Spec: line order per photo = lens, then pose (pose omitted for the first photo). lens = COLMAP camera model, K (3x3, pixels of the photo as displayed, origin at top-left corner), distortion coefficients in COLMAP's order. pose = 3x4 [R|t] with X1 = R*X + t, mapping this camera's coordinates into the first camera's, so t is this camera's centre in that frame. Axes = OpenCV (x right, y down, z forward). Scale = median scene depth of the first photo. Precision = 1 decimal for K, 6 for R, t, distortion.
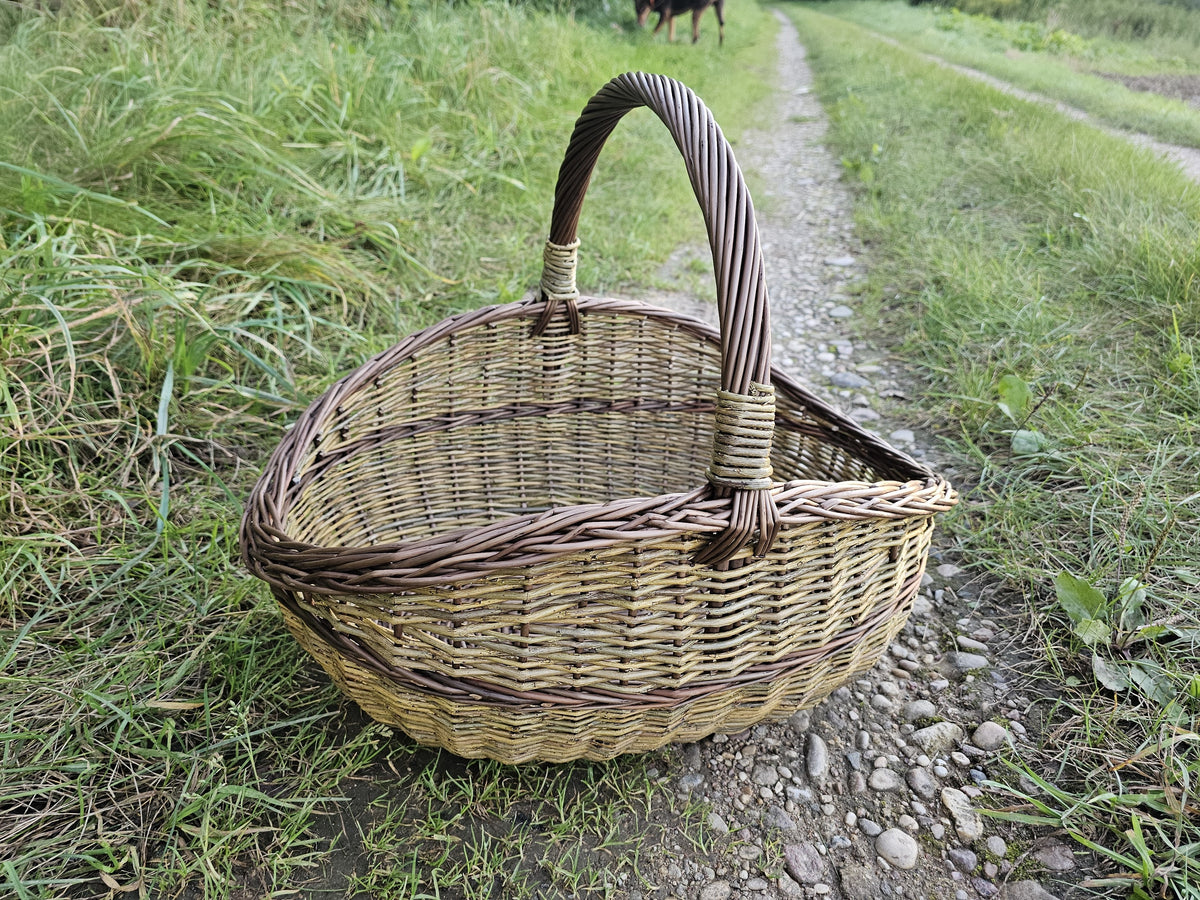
lens RADIAL K [[808.0, 0, 593.6], [0, 808.0, 446.9], [0, 0, 1]] dist [0.021081, -0.032588]
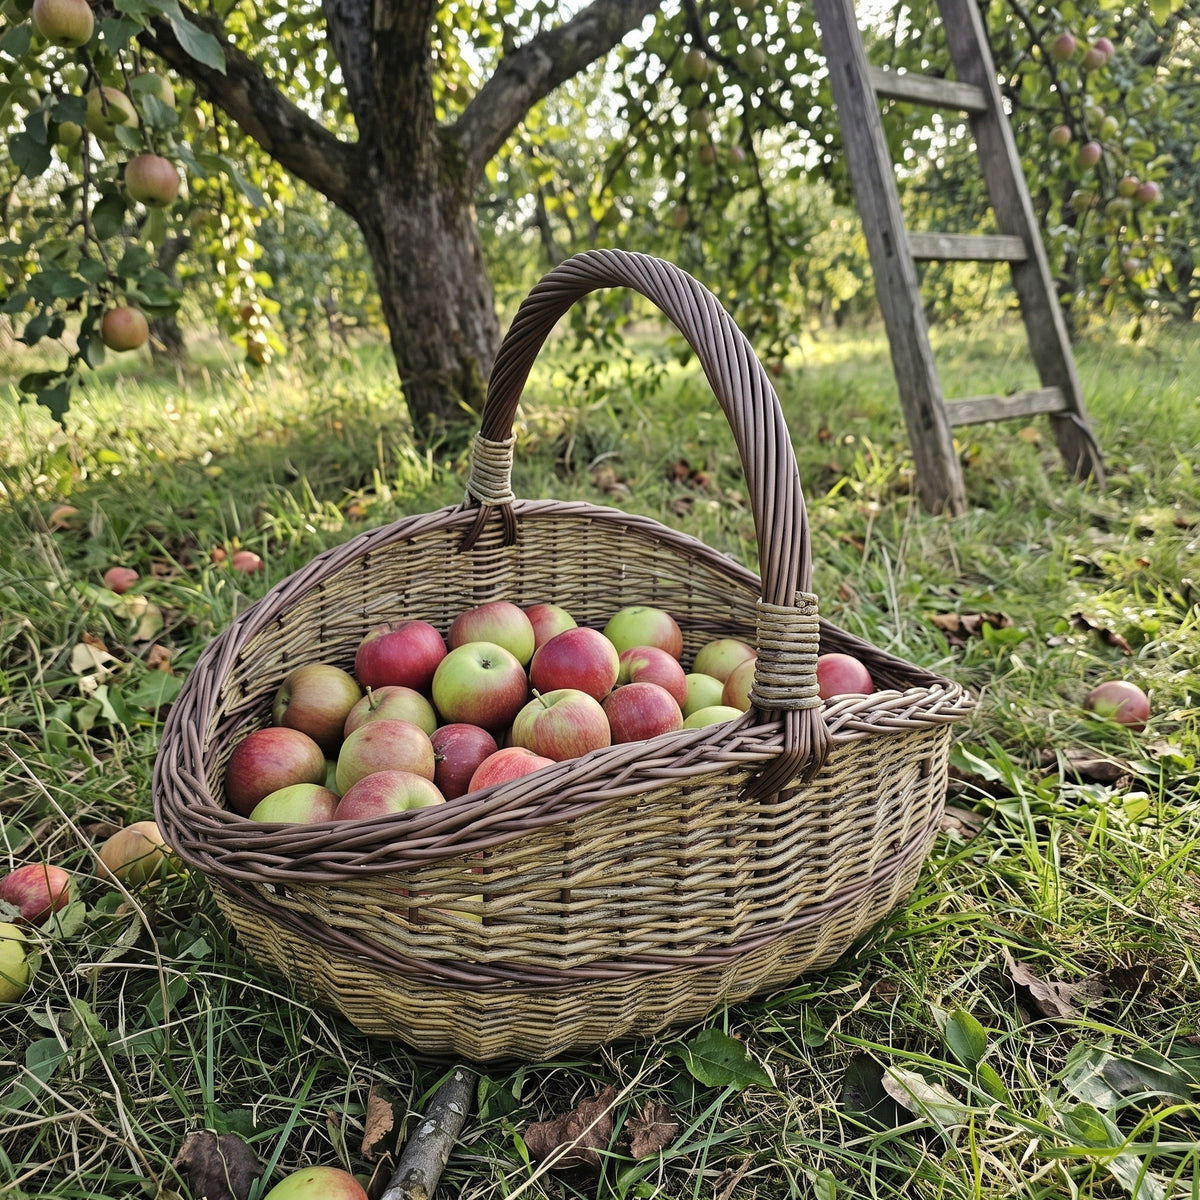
lens RADIAL K [[1048.8, 0, 623.7], [0, 1048.8, 601.0], [0, 0, 1]] dist [-0.011121, -0.004526]
pose [[0.977978, -0.065317, 0.198223, -0.194263], [0.079145, 0.994892, -0.062650, -0.009034], [-0.193119, 0.076959, 0.978153, -0.107634]]
